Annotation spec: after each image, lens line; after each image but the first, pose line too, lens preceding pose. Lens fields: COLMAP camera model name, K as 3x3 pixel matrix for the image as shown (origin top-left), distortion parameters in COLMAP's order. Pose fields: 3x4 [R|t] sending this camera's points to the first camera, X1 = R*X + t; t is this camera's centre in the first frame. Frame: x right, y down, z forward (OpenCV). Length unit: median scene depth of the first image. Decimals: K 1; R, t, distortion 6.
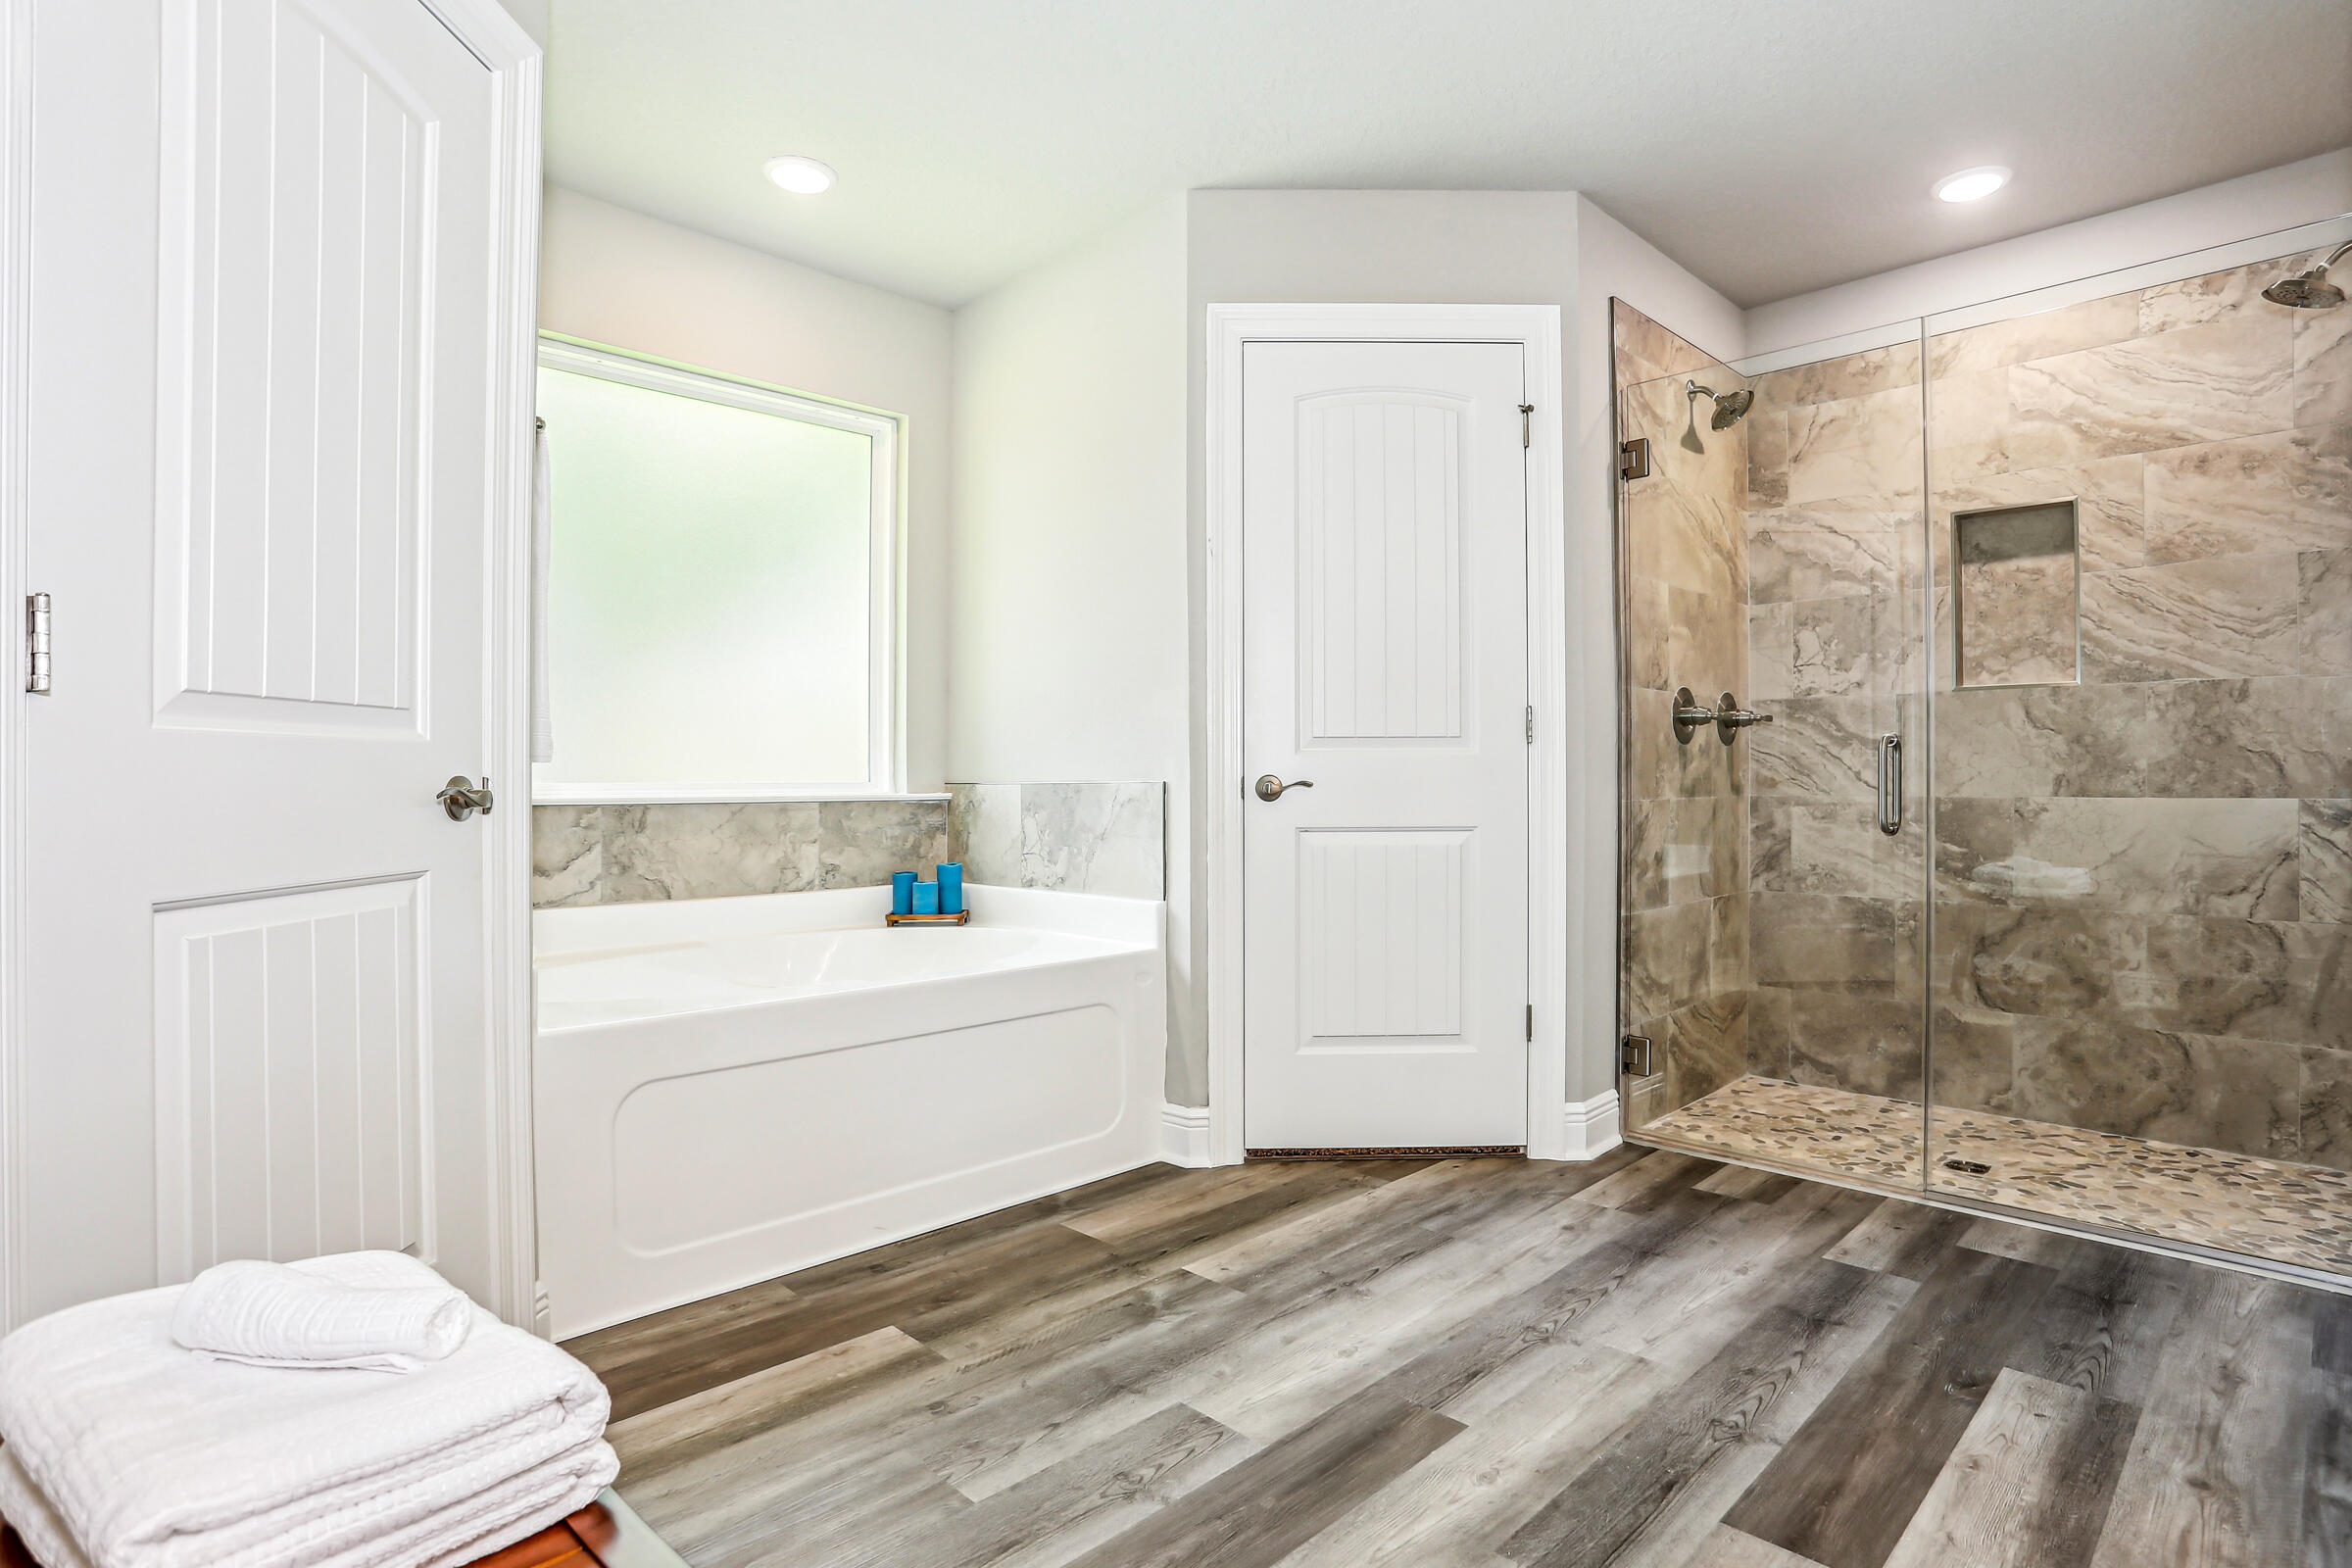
lens RADIAL K [[1191.8, 0, 1209.3], [0, 1191.8, 760.4], [0, 0, 1]] dist [-0.077335, 0.029215]
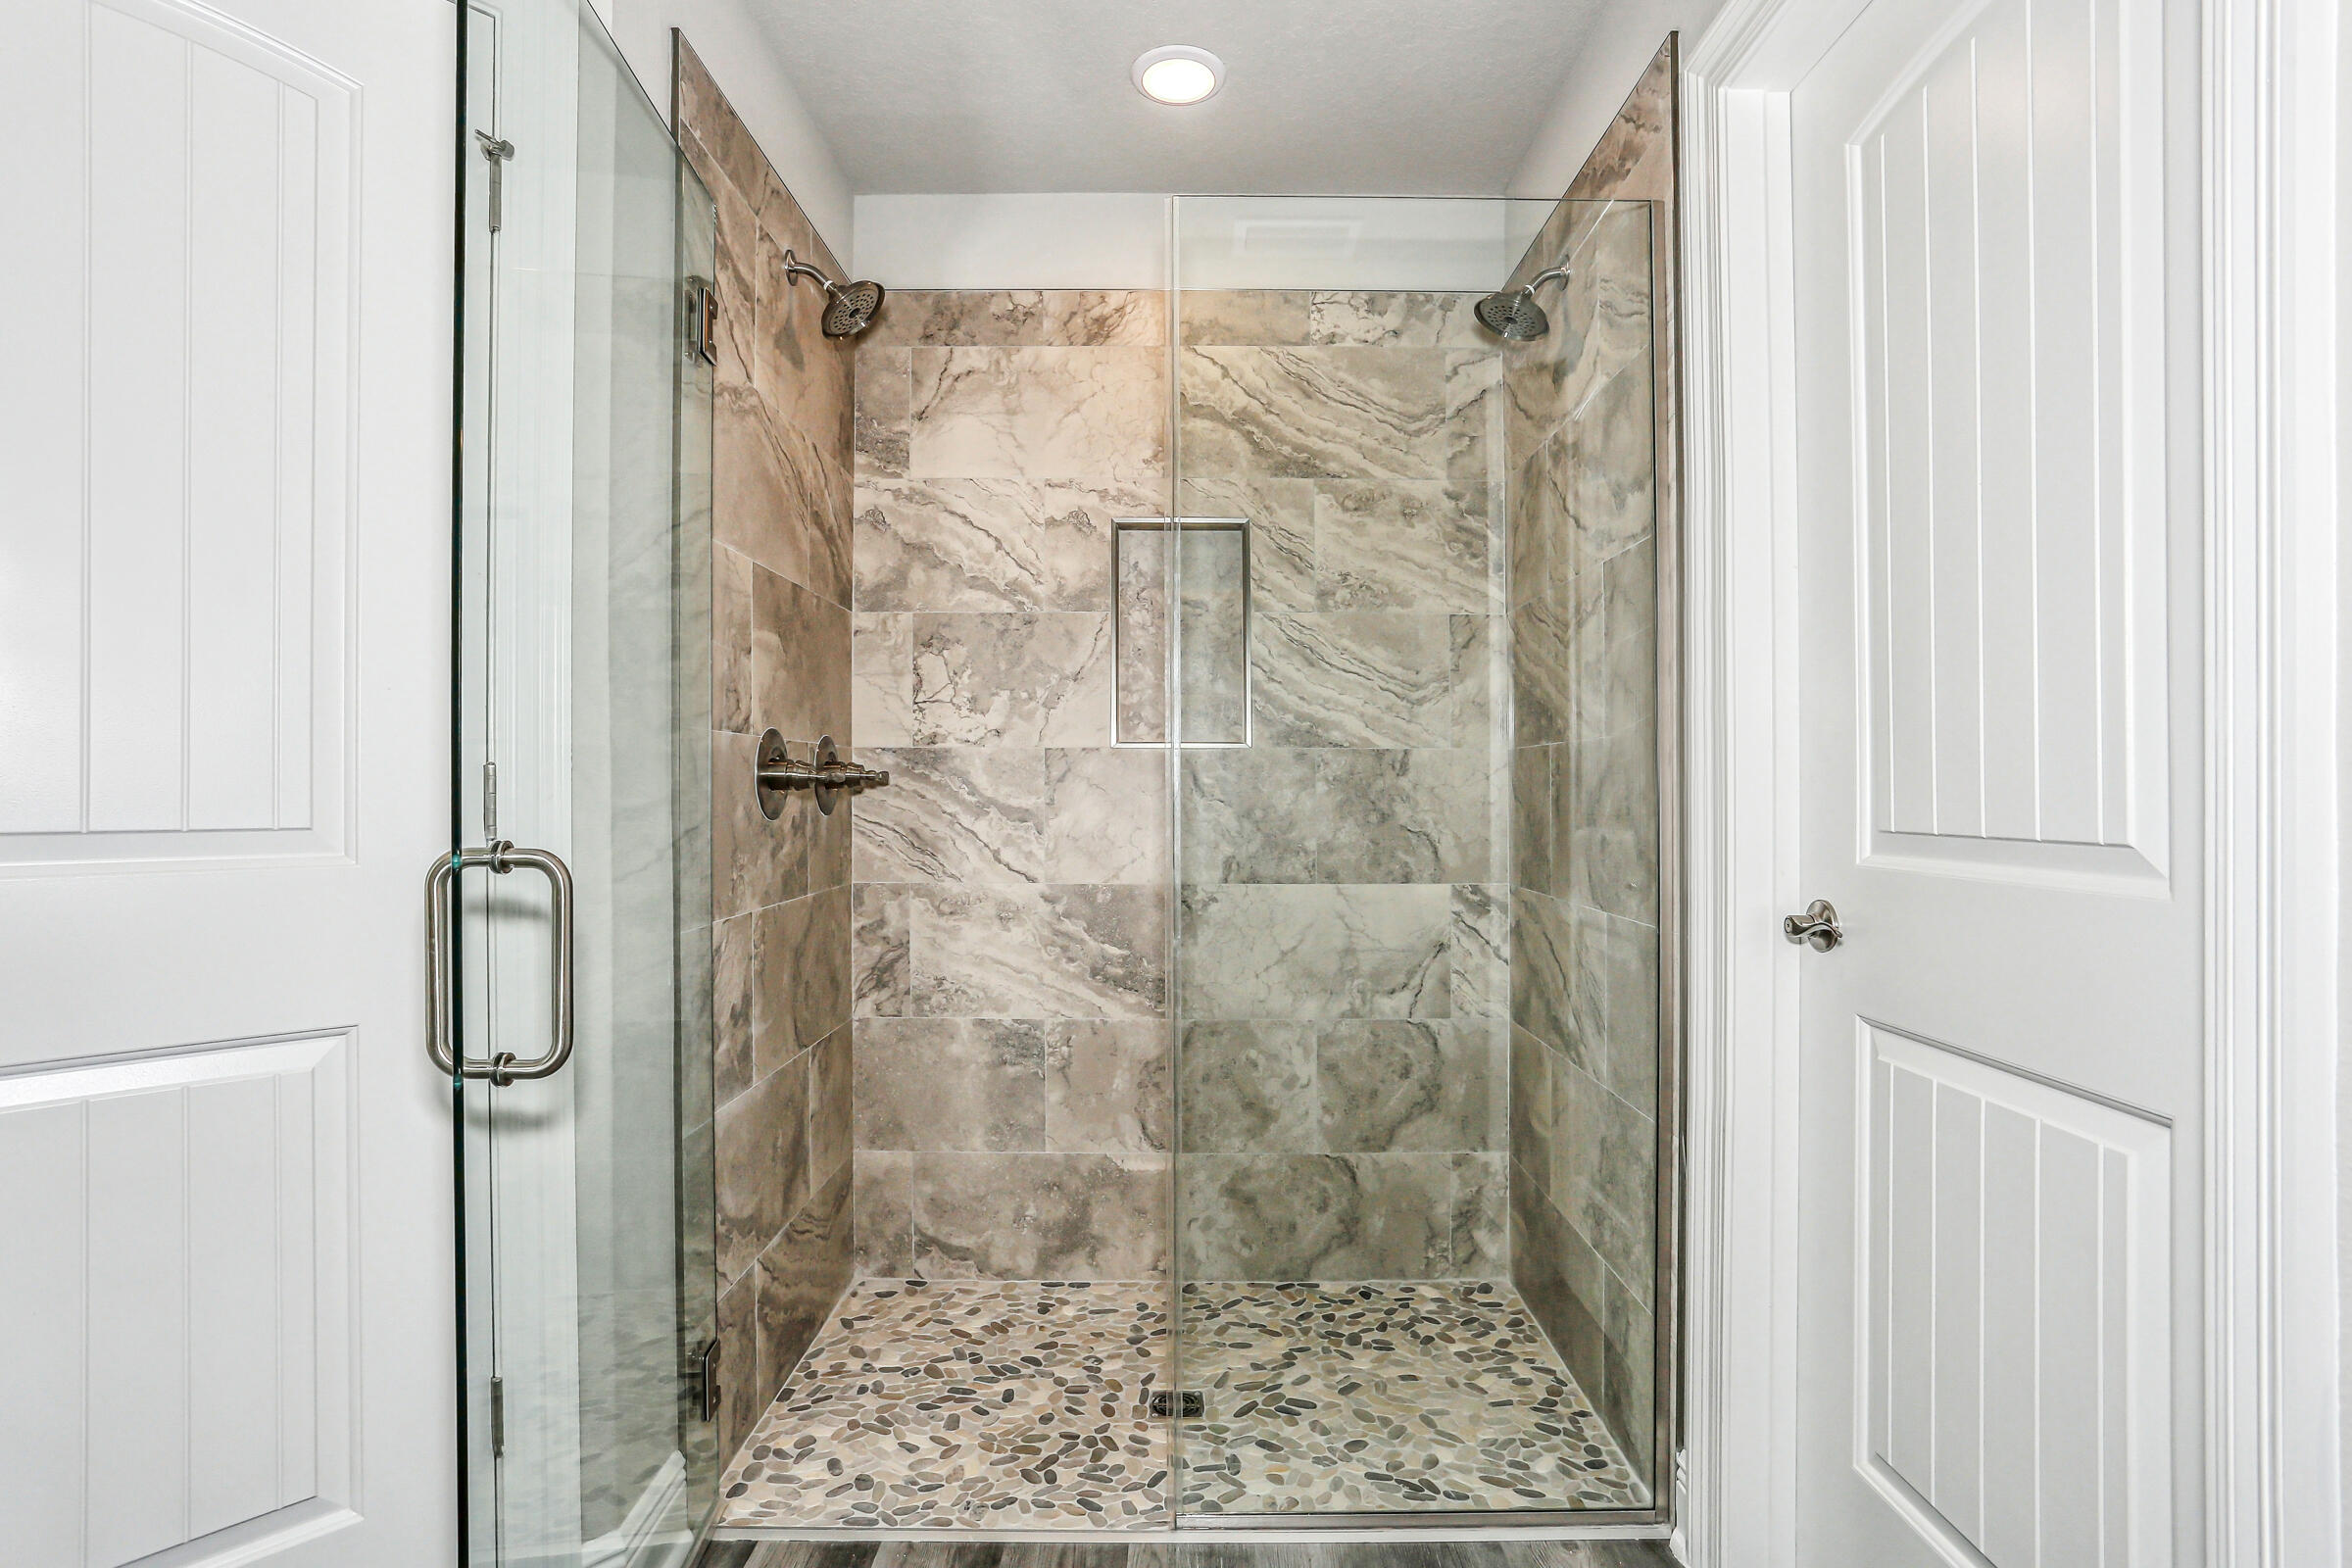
lens RADIAL K [[1147.8, 0, 1183.2], [0, 1147.8, 818.2], [0, 0, 1]] dist [-0.069406, 0.032634]
pose [[0.706350, -0.011687, 0.707766, 0.140837], [-0.016572, 0.999317, 0.033041, -0.041961], [-0.707669, -0.035068, 0.705673, 0.456737]]
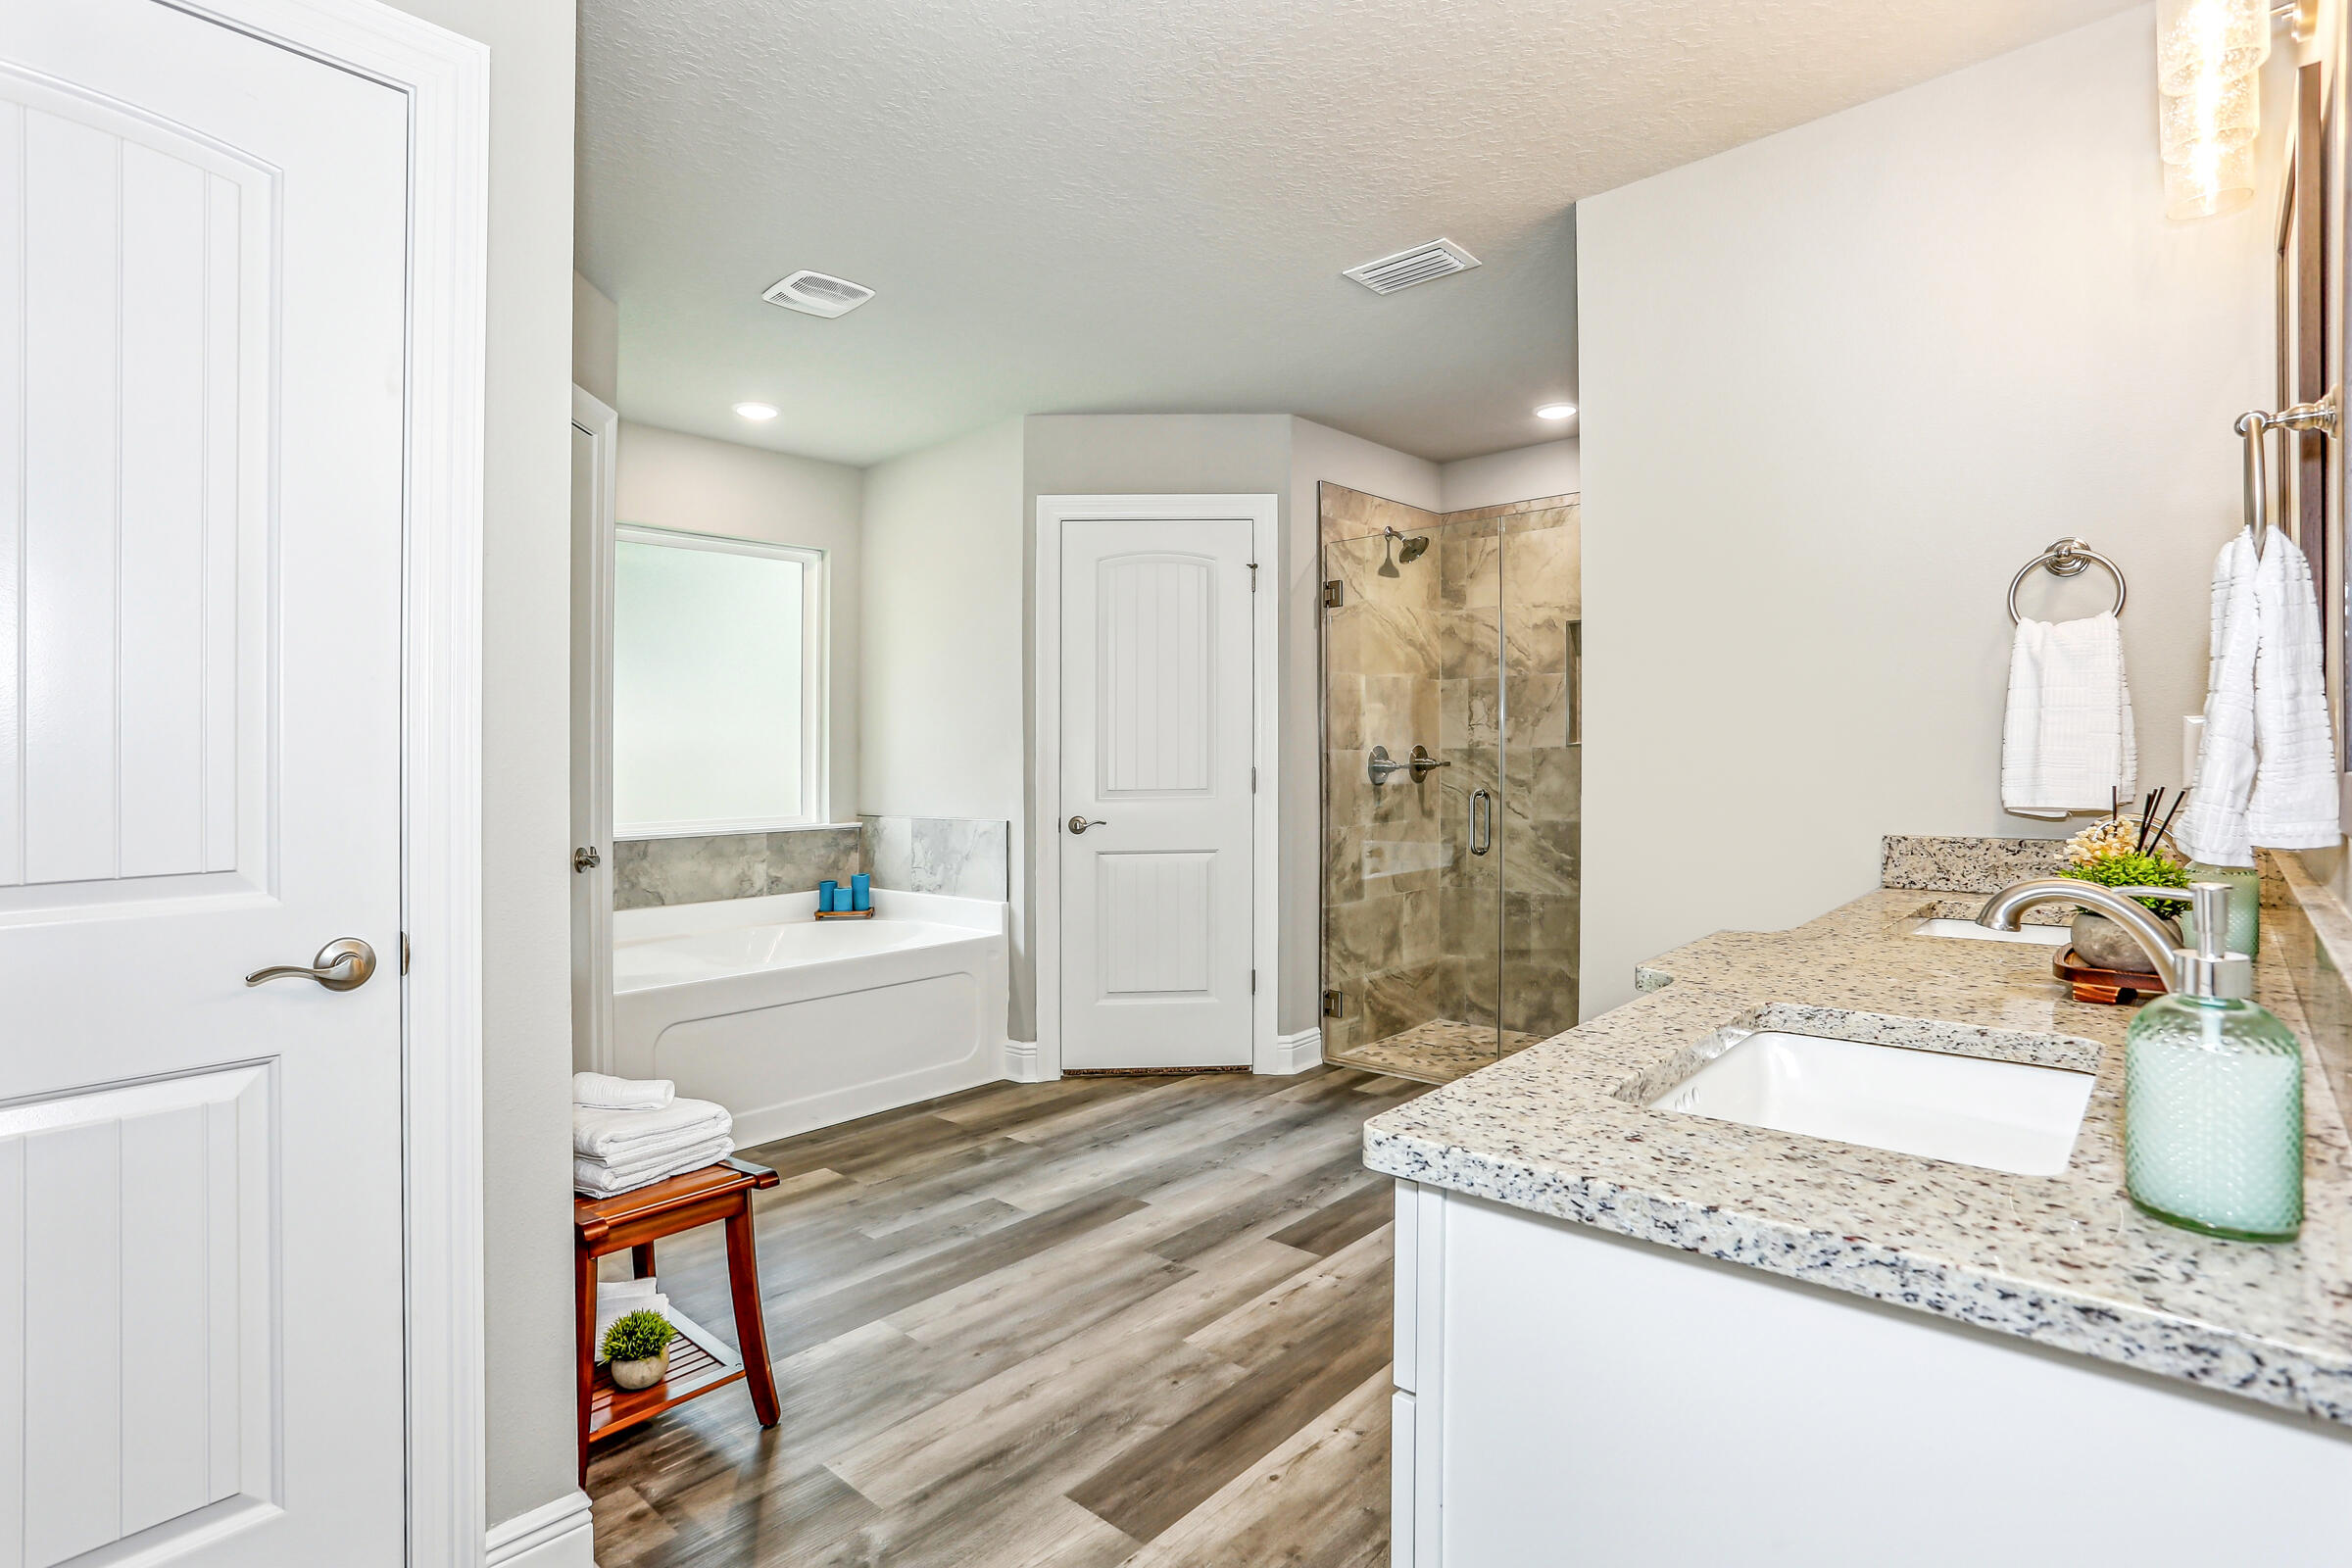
lens RADIAL K [[1164.5, 0, 1180.8], [0, 1164.5, 695.9], [0, 0, 1]] dist [-0.054492, 0.034247]
pose [[0.998396, -0.003784, 0.056494, 0.092067], [0.005810, 0.999345, -0.035727, -0.080946], [-0.056322, 0.035998, 0.997764, -0.439724]]
